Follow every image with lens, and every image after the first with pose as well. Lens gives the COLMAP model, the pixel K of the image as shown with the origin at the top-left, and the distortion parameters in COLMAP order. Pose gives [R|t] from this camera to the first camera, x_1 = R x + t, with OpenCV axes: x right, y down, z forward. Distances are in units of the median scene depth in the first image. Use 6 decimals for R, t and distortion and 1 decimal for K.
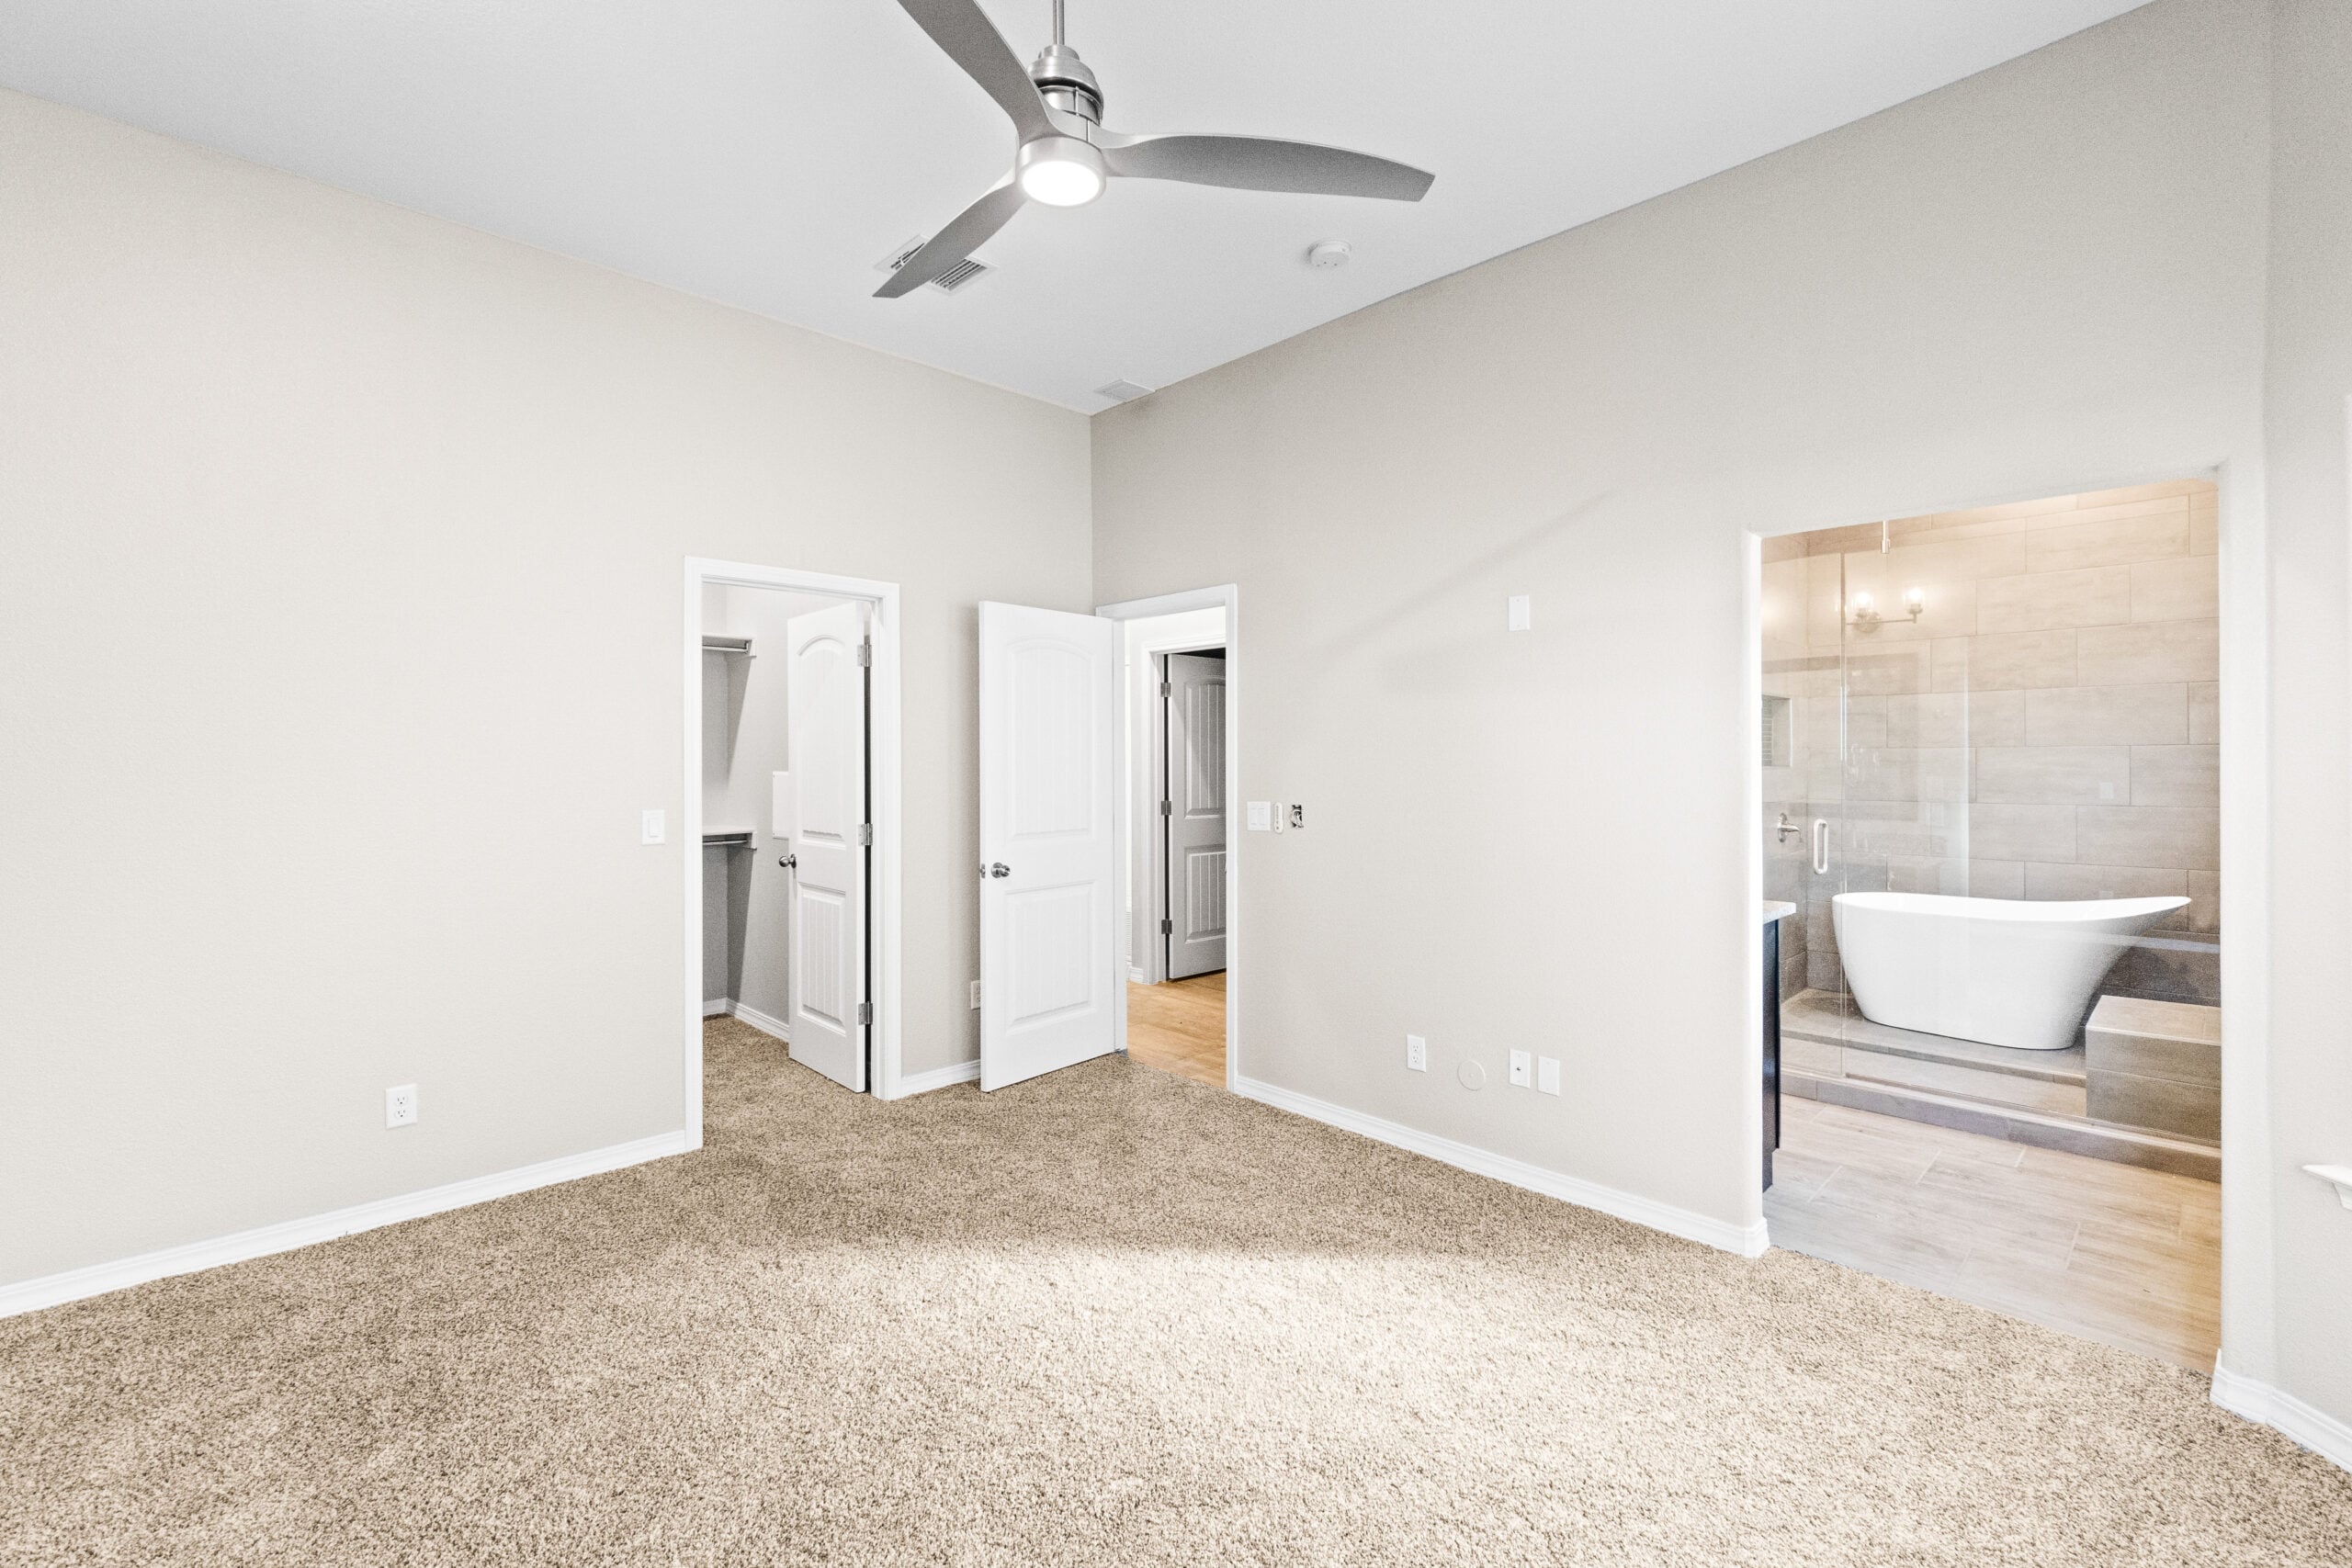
lens RADIAL K [[1025.9, 0, 1173.0], [0, 1025.9, 758.2], [0, 0, 1]] dist [-0.003364, -0.000200]
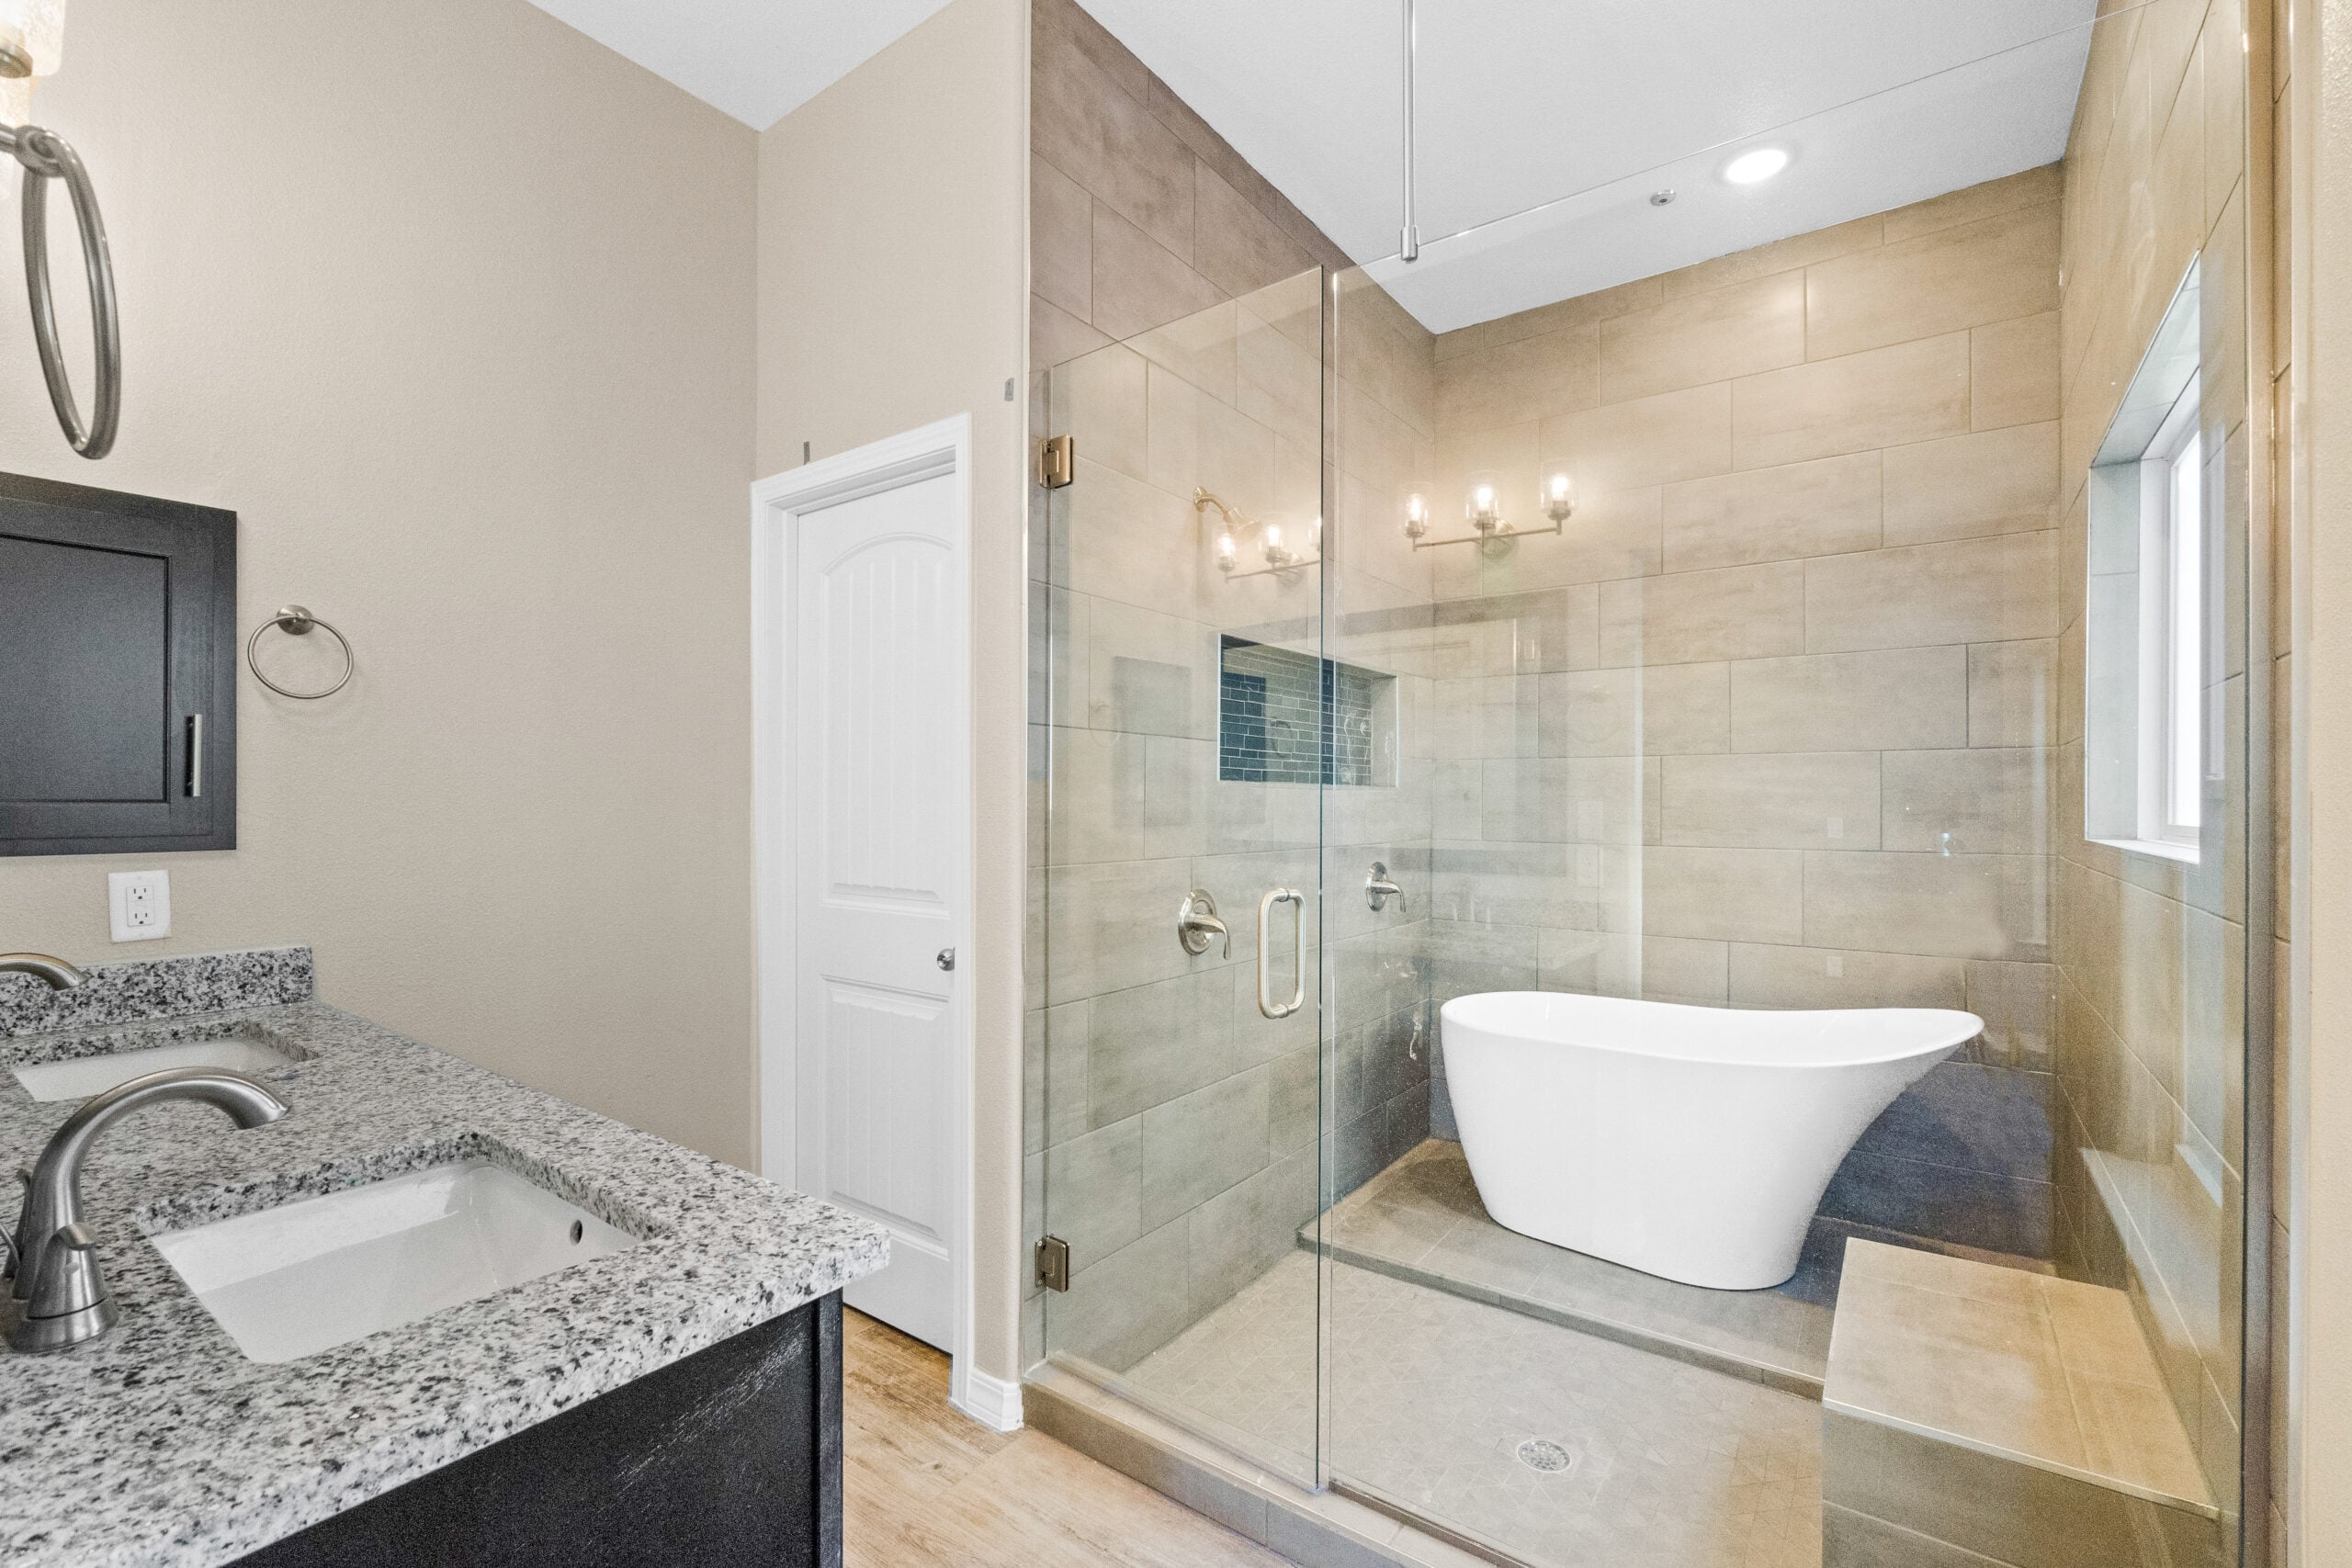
lens RADIAL K [[1025.9, 0, 1183.5], [0, 1025.9, 803.5], [0, 0, 1]] dist [-0.003364, -0.000200]
pose [[0.983808, 0.011103, 0.178883, 0.401483], [-0.009652, 0.999913, -0.008981, 0.027097], [-0.178967, 0.007109, 0.983829, 0.454749]]
